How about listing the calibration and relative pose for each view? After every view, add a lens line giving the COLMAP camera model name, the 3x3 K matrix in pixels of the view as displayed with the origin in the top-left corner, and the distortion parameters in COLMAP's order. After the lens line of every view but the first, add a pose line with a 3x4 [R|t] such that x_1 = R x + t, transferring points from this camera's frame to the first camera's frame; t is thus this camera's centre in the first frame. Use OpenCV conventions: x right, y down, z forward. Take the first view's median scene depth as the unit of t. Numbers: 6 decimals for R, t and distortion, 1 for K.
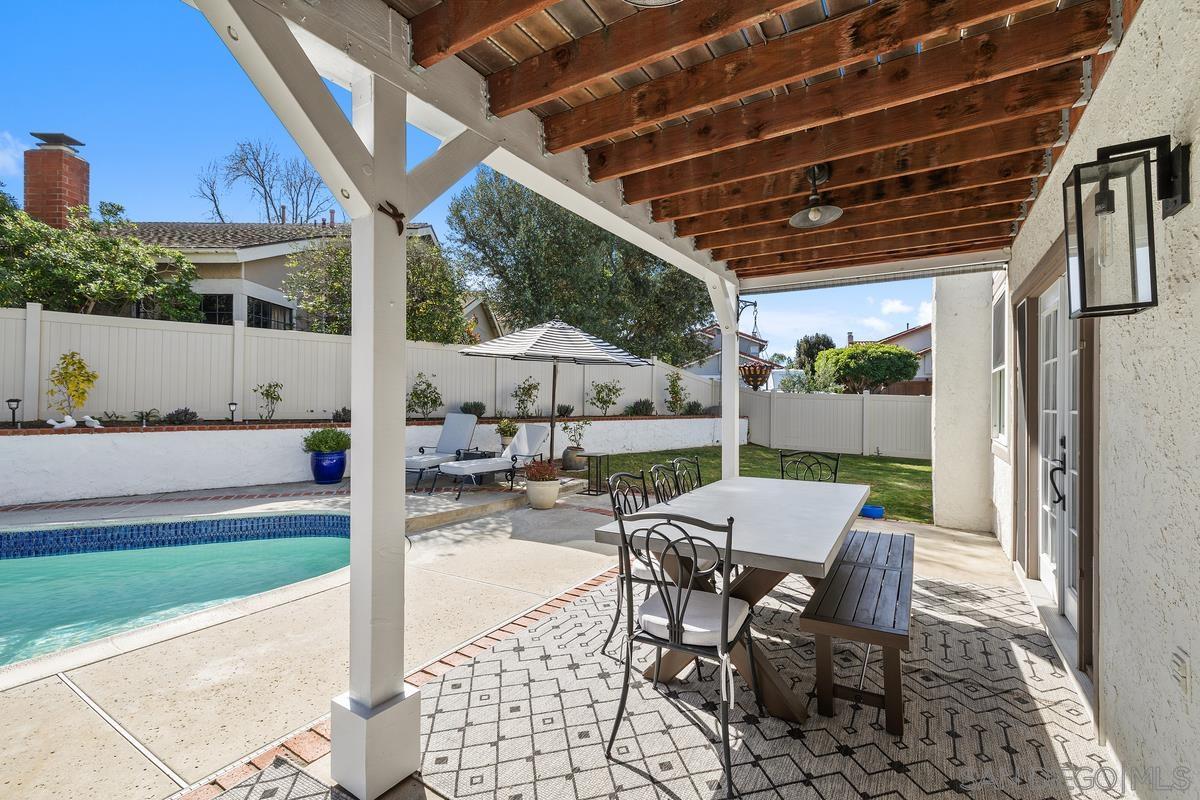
lens RADIAL K [[521.4, 0, 600.0], [0, 521.4, 400.0], [0, 0, 1]] dist [-0.000981, -0.000131]
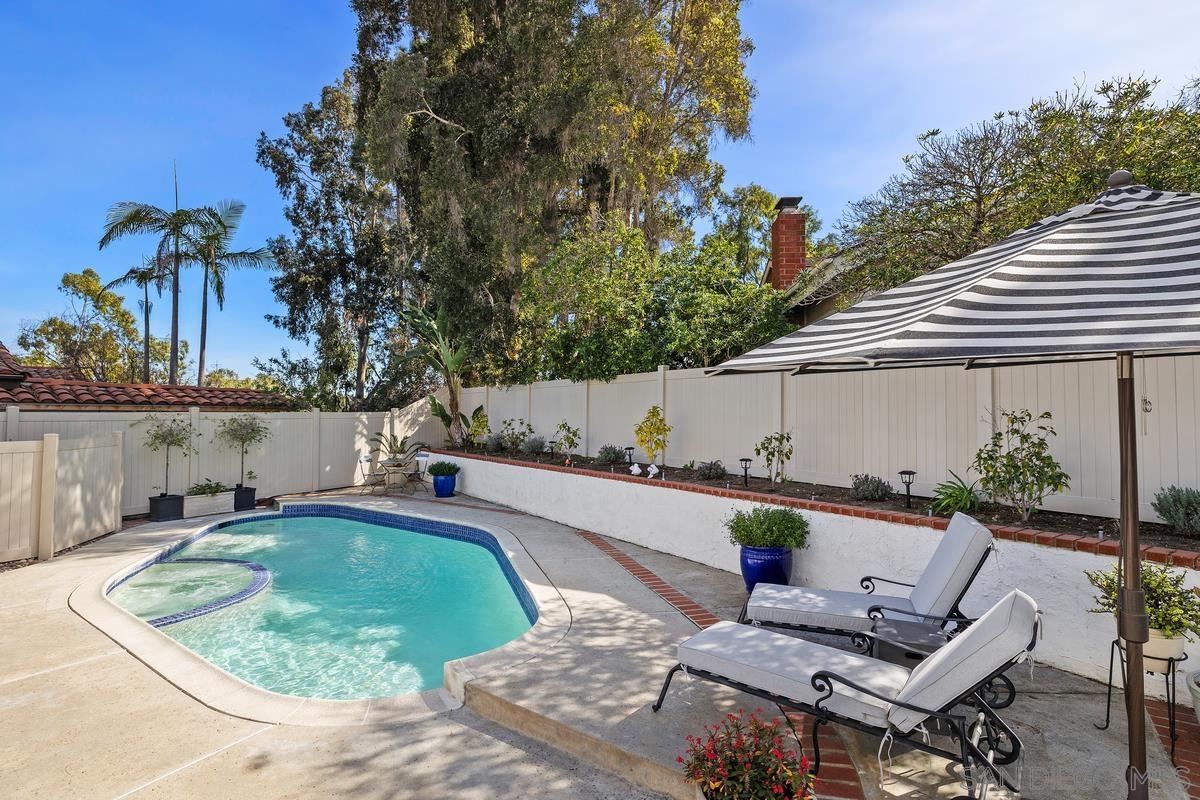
lens RADIAL K [[610.4, 0, 595.6], [0, 610.4, 393.8], [0, 0, 1]] dist [0.003942, 0.001205]
pose [[-0.068195, -0.044064, -0.996698, 0.329682], [-0.000037, 0.999024, -0.044164, -0.069598], [0.997672, -0.002975, -0.068130, 1.257640]]
